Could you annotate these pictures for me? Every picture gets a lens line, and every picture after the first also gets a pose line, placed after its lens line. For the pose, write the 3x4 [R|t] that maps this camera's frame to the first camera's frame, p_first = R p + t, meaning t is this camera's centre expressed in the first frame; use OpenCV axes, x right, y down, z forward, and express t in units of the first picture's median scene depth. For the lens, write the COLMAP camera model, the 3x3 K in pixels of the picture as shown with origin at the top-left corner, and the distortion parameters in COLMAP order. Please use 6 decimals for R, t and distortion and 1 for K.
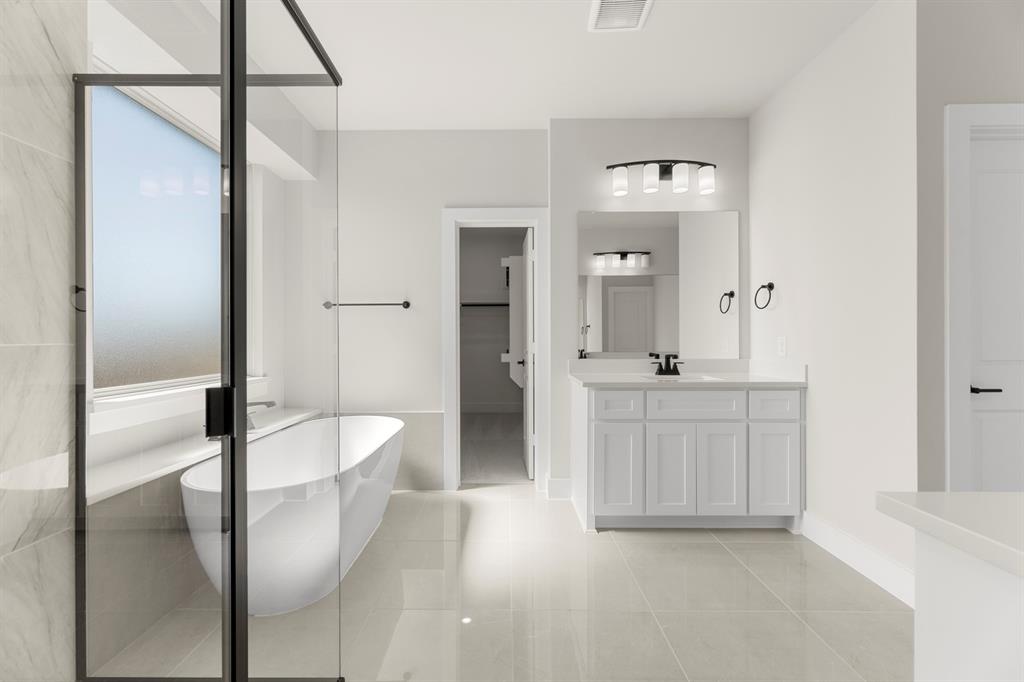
lens RADIAL K [[365.8, 0, 509.7], [0, 365.8, 334.1], [0, 0, 1]] dist [0.001158, 0.000022]
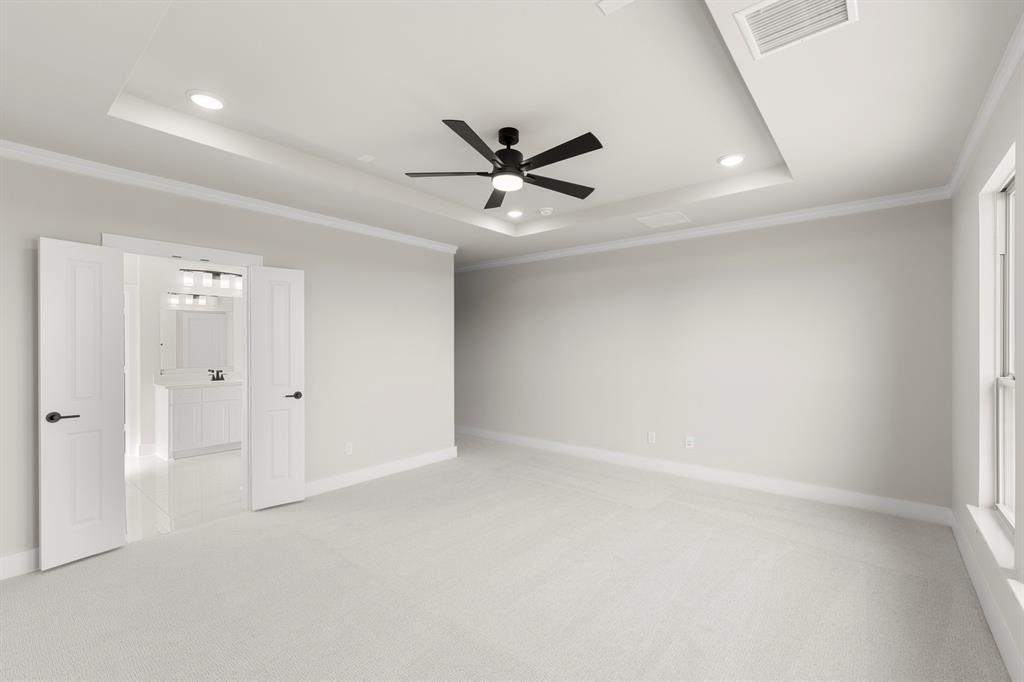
lens RADIAL K [[446.3, 0, 512.0], [0, 446.3, 341.0], [0, 0, 1]] dist [0.001045, 0.000238]
pose [[0.625373, -0.001648, 0.780324, -0.439151], [-0.000196, 0.999997, 0.002269, -0.105176], [-0.780326, -0.001572, 0.625371, -1.696429]]
